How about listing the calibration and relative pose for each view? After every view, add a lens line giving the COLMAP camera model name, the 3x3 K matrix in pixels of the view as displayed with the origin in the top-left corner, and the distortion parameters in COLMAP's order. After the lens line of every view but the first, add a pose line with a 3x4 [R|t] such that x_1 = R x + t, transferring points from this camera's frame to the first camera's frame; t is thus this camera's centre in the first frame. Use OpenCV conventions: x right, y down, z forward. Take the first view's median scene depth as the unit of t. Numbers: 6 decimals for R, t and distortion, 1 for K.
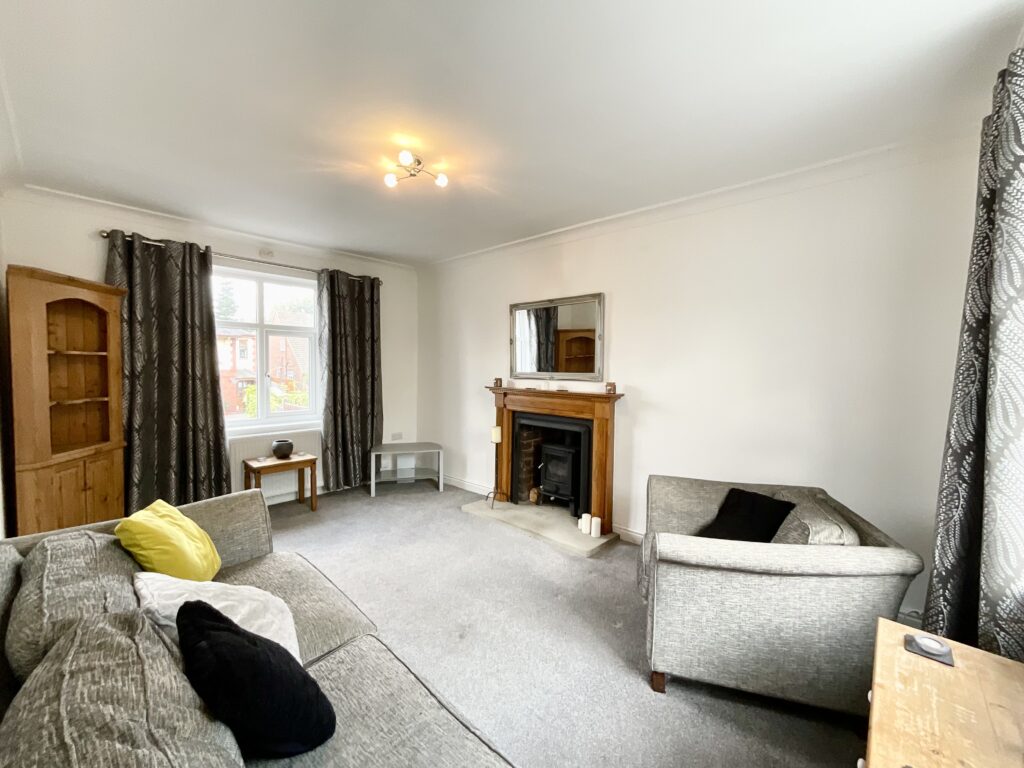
lens RADIAL K [[416.6, 0, 511.2], [0, 416.6, 382.9], [0, 0, 1]] dist [0.000044, -0.000097]
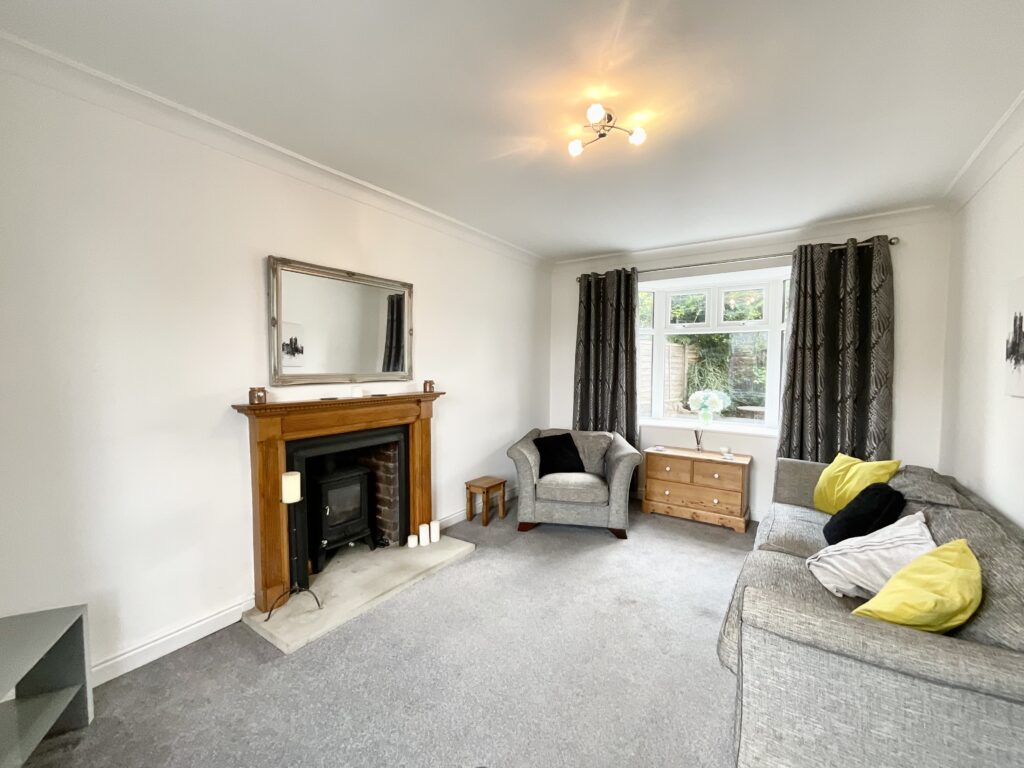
lens RADIAL K [[416.6, 0, 511.2], [0, 416.6, 382.9], [0, 0, 1]] dist [0.000044, -0.000097]
pose [[-0.126845, -0.045900, 0.990860, -0.712122], [0.040867, 0.997839, 0.051455, -0.036543], [-0.991080, 0.047020, -0.124695, 0.876200]]
